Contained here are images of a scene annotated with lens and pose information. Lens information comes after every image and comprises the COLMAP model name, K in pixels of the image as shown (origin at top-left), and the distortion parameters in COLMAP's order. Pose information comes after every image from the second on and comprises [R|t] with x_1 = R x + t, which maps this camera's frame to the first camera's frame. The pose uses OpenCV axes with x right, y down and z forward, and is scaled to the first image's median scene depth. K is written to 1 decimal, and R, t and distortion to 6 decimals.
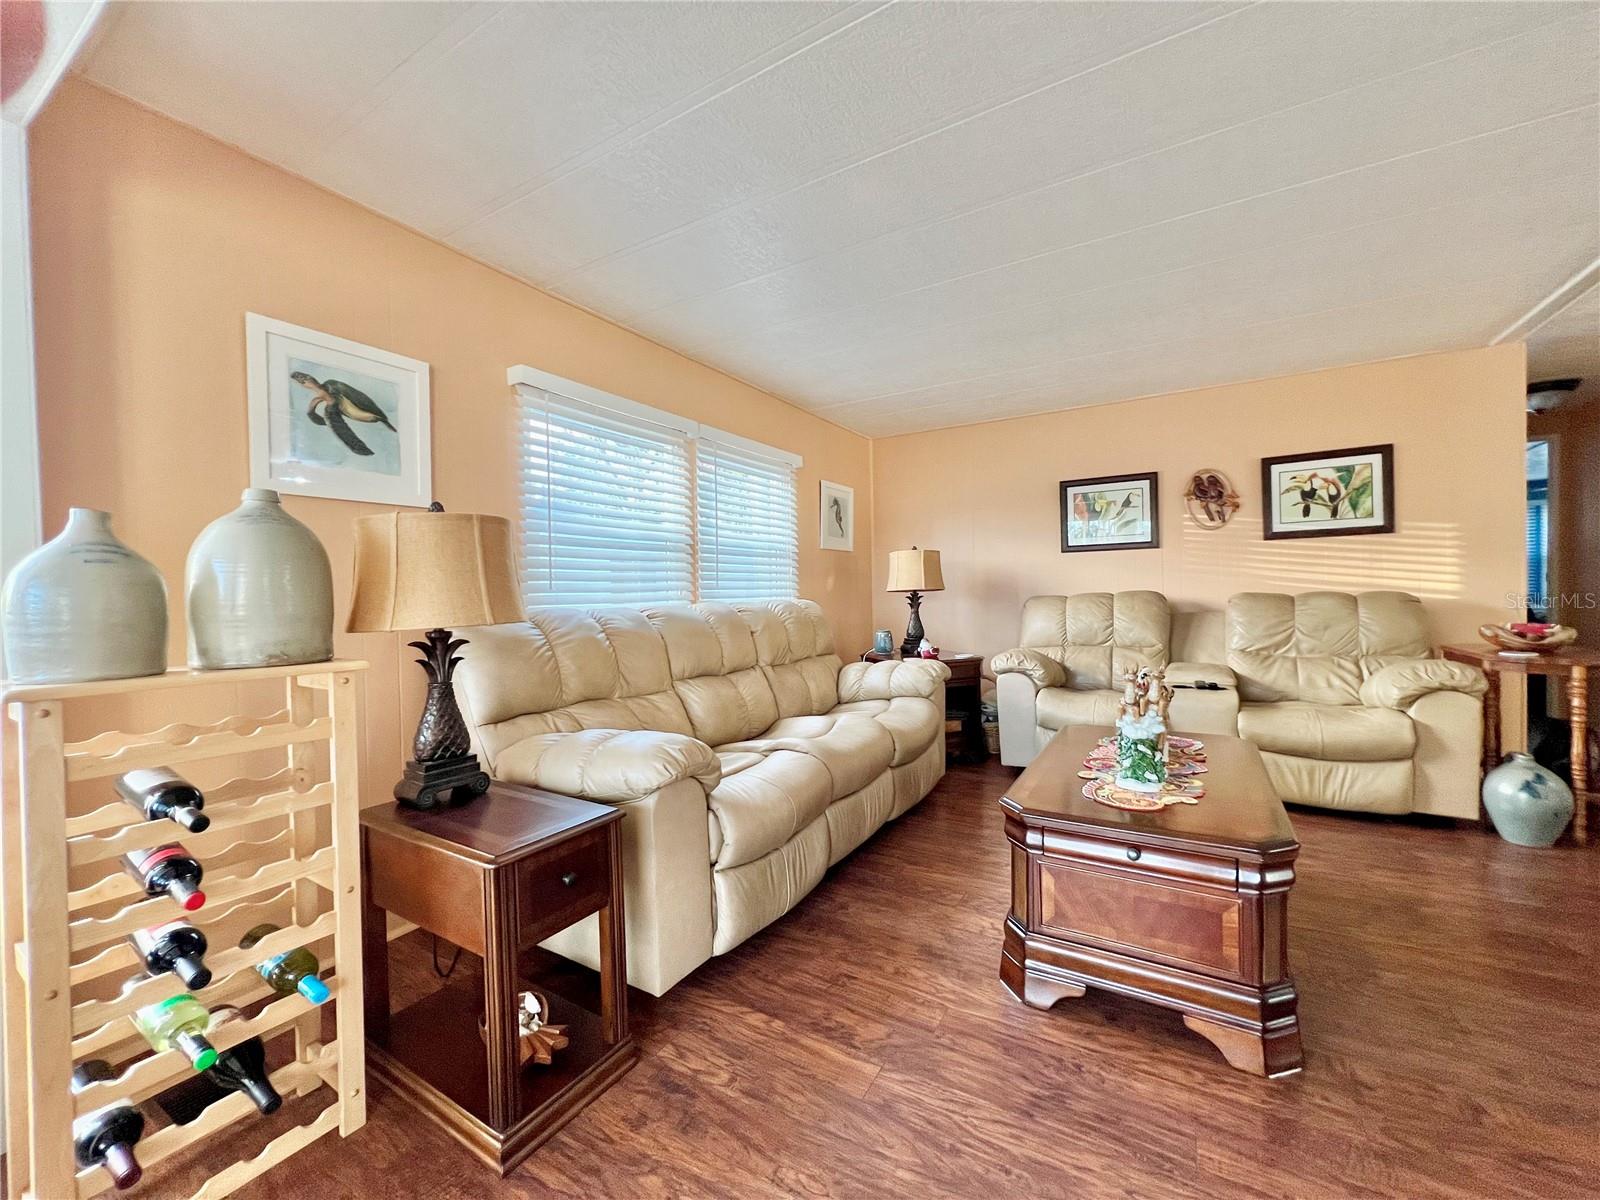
lens RADIAL K [[636.4, 0, 800.0], [0, 636.4, 600.0], [0, 0, 1]] dist [0.000713, 0.000301]
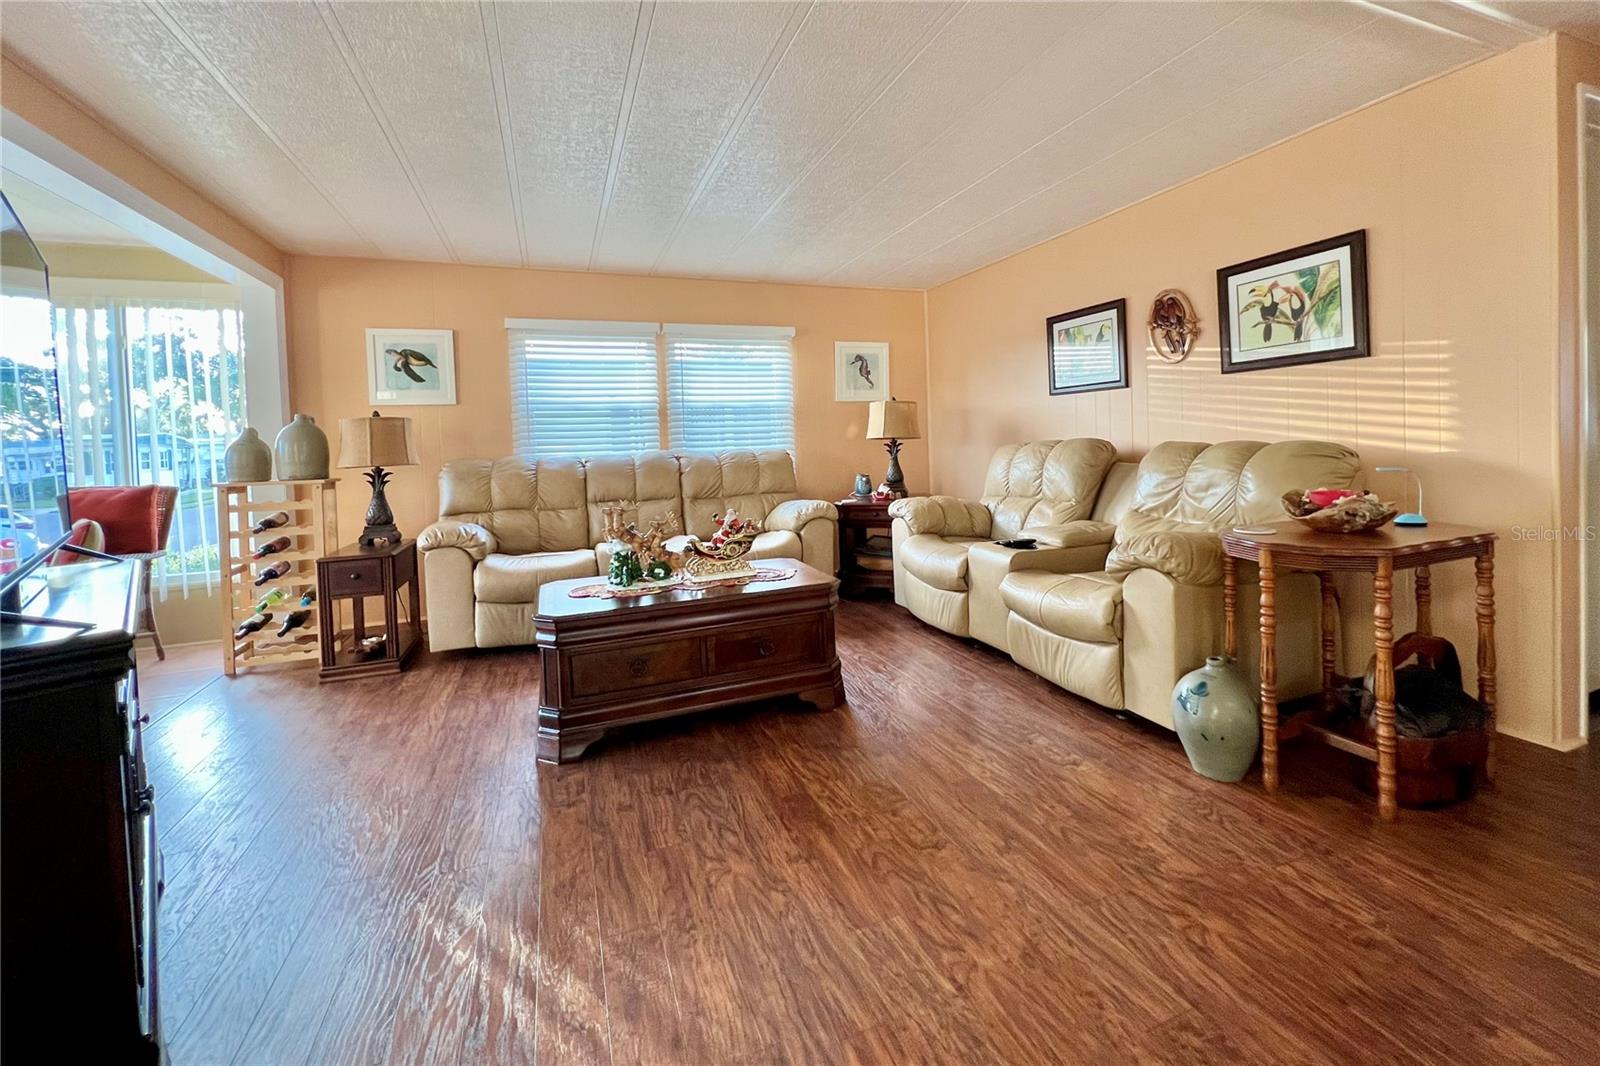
lens RADIAL K [[635.0, 0, 797.5], [0, 635.0, 455.3], [0, 0, 1]] dist [0.000463, -0.000002]
pose [[0.789989, 0.012002, -0.613004, 0.827682], [0.008113, 0.999516, 0.030024, -0.022159], [0.613068, -0.028692, 0.789509, 0.059195]]
